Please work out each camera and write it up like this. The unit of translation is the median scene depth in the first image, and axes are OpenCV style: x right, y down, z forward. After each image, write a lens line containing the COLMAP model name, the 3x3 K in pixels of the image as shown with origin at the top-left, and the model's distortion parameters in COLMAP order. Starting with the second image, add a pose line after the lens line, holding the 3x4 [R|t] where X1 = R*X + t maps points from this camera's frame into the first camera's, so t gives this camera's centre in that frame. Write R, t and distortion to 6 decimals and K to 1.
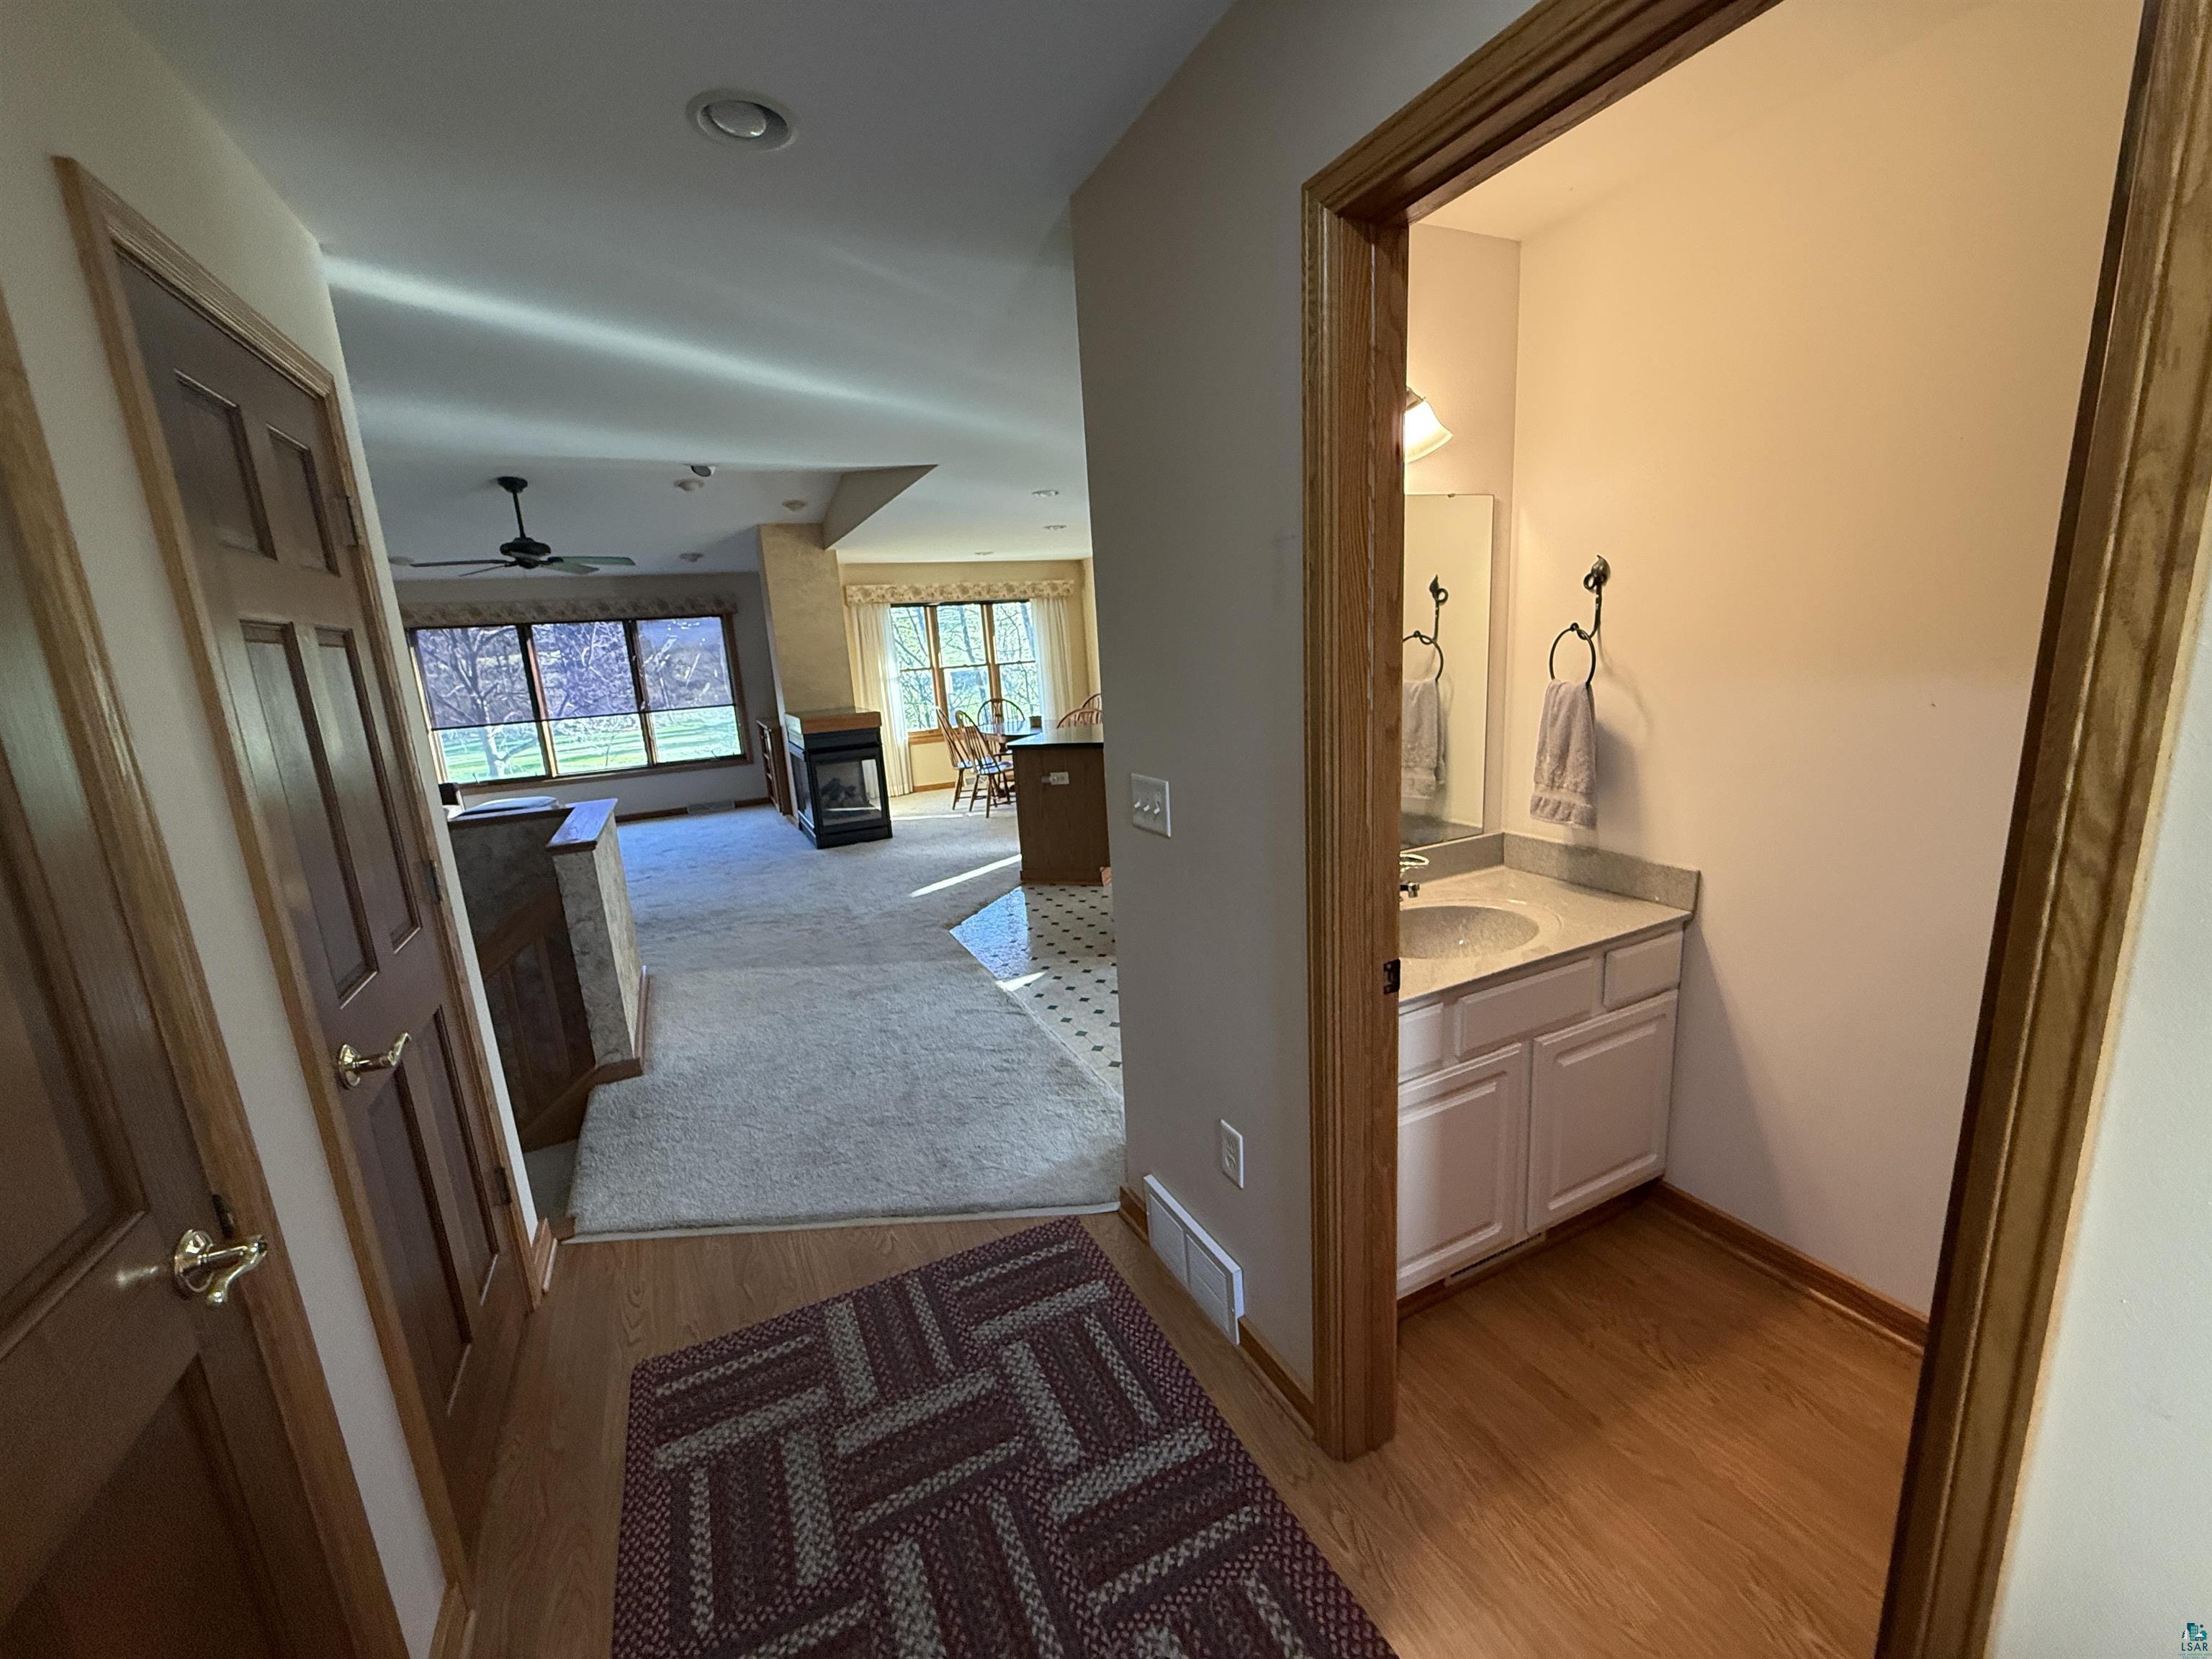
lens RADIAL K [[882.1, 0, 1097.8], [0, 882.1, 832.4], [0, 0, 1]] dist [-0.000262, 0.000300]
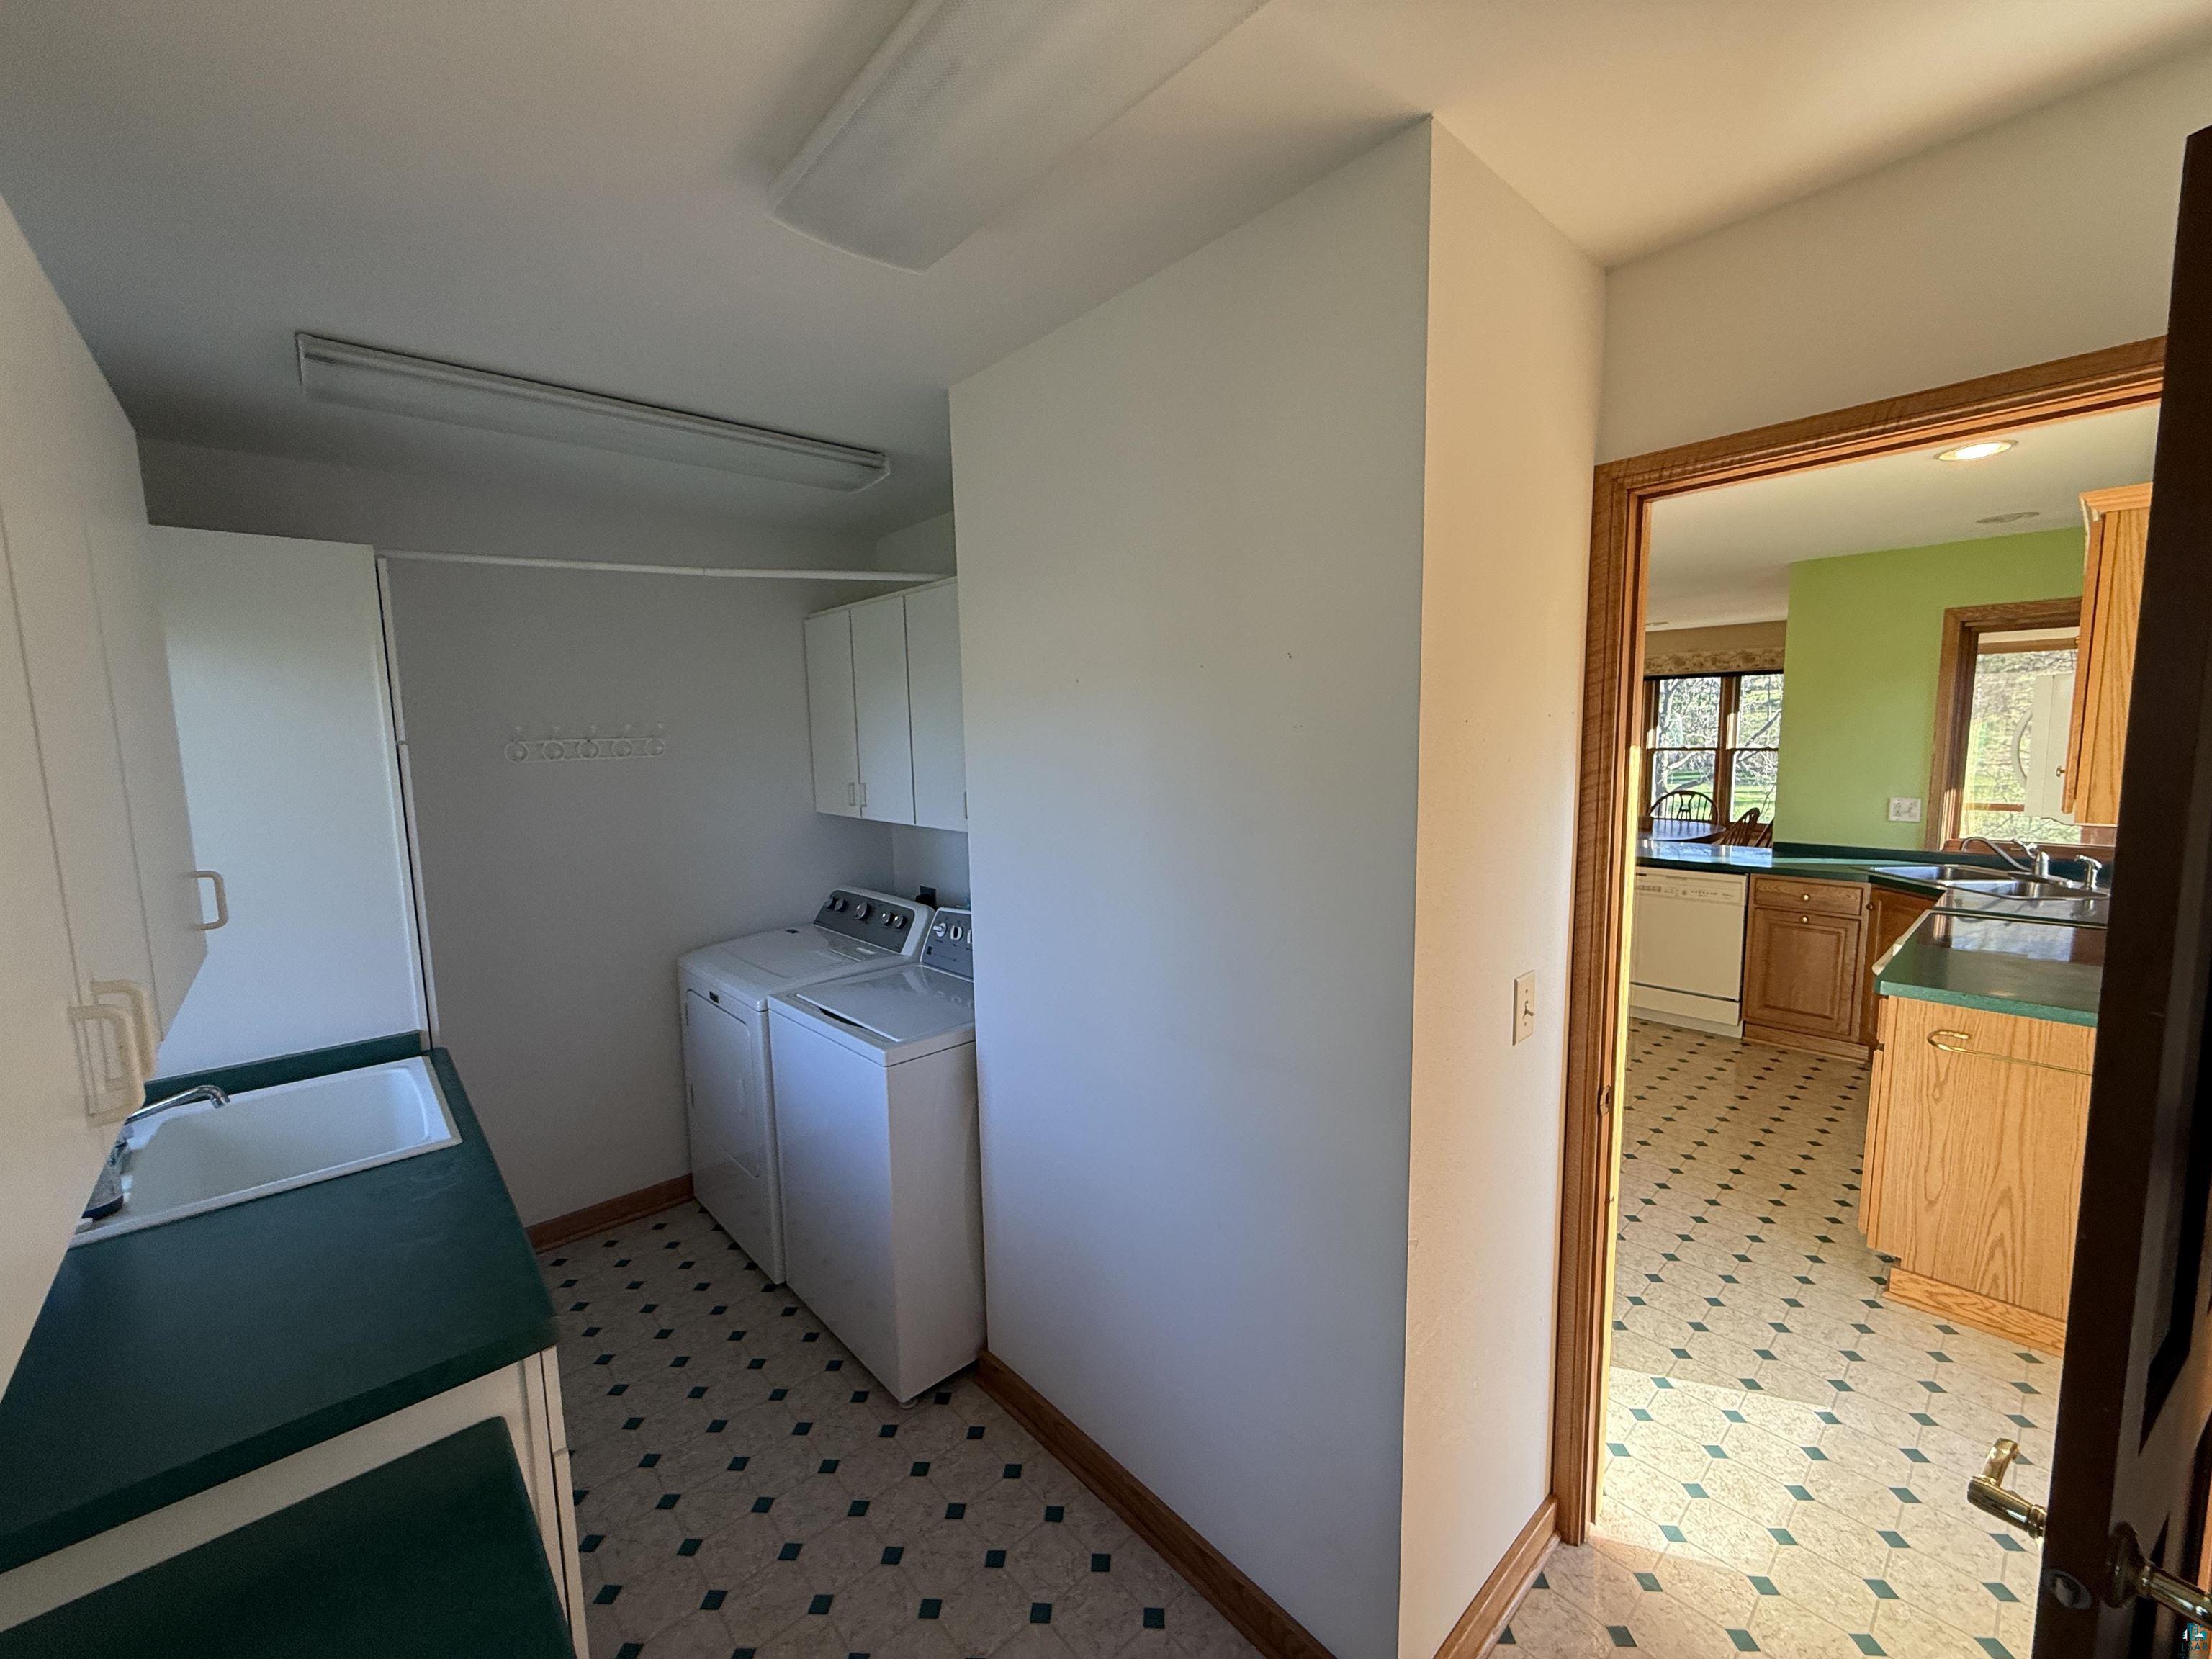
lens RADIAL K [[882.1, 0, 1105.5], [0, 882.1, 831.2], [0, 0, 1]] dist [-0.000262, 0.000300]
pose [[0.280283, 0.165348, -0.945570, 0.594978], [-0.202140, 0.973131, 0.110250, -0.111716], [0.938393, 0.160236, 0.306175, 0.267473]]
